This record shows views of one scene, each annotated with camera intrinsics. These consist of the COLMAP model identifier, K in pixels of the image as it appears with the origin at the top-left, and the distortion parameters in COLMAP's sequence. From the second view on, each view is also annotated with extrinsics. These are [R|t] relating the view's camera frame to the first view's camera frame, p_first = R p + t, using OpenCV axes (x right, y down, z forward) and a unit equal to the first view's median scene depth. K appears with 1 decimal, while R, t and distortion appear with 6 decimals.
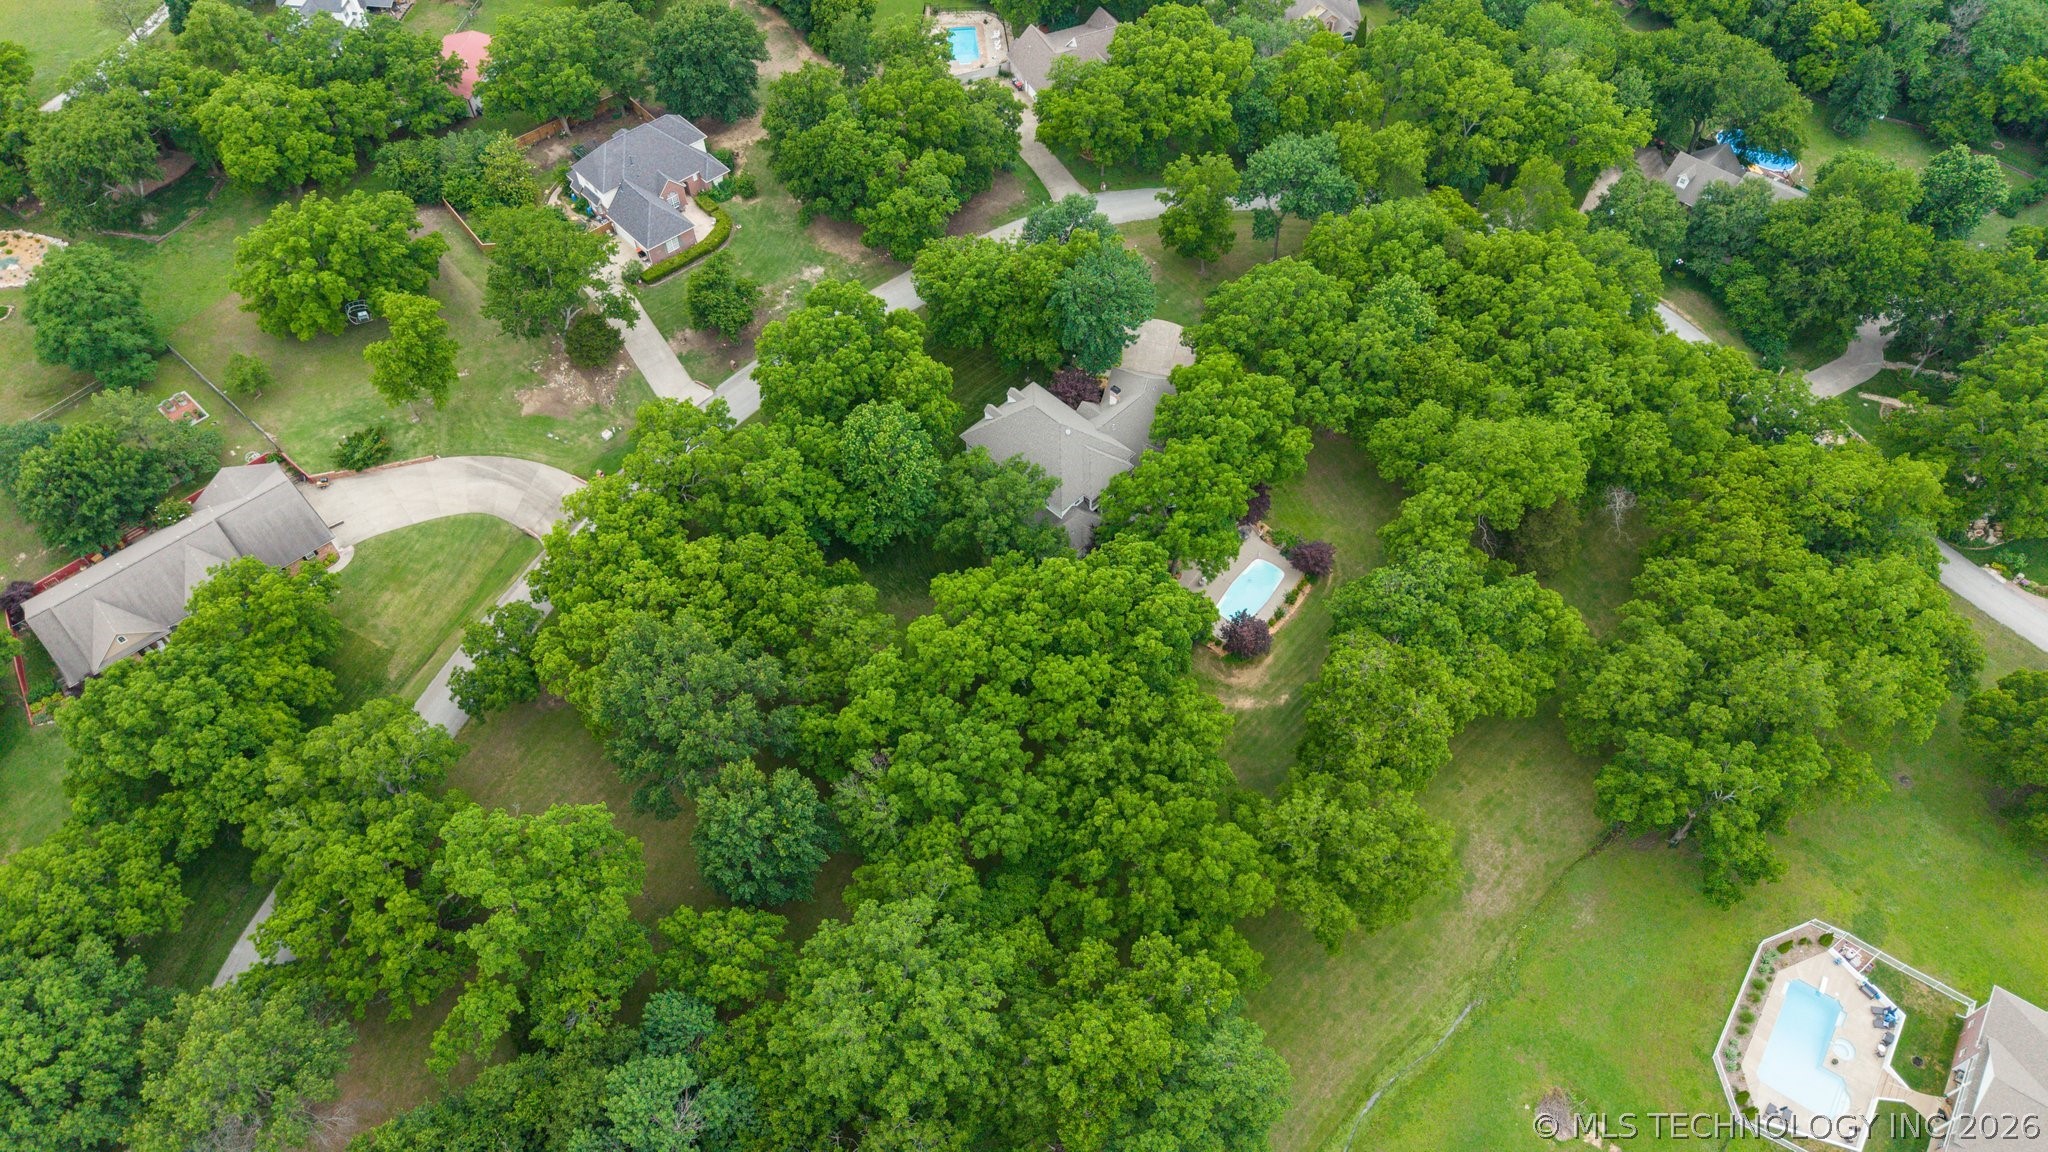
lens RADIAL K [[1384.3, 0, 1024.0], [0, 1384.3, 576.0], [0, 0, 1]] dist [0.008498, -0.001203]
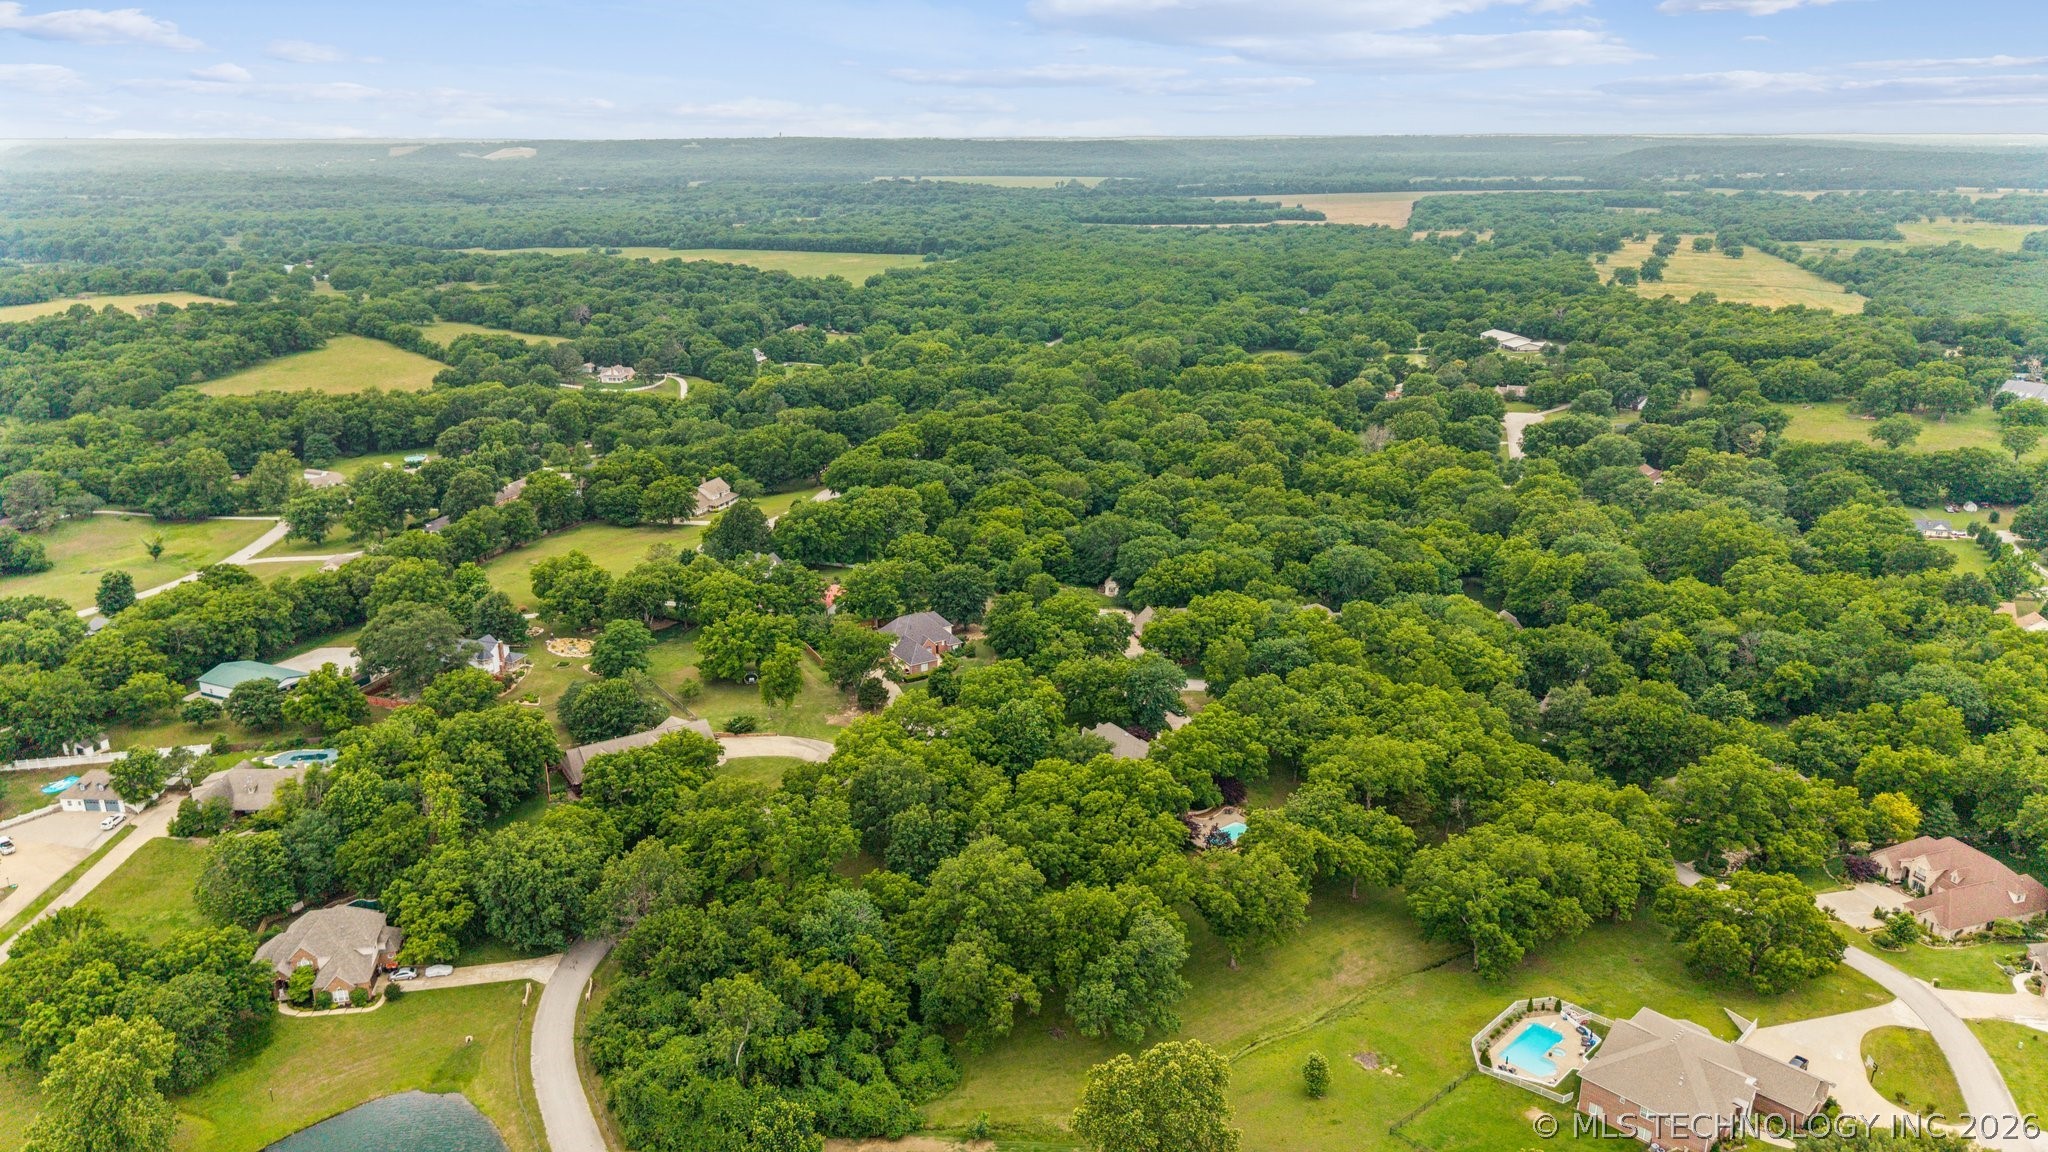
lens RADIAL K [[1371.5, 0, 1008.5], [0, 1371.5, 568.8], [0, 0, 1]] dist [0.068977, -0.130563]
pose [[0.981422, 0.057049, -0.183185, 0.169721], [-0.151540, 0.816065, -0.557740, 0.633853], [0.117672, 0.575138, 0.809549, -0.488566]]
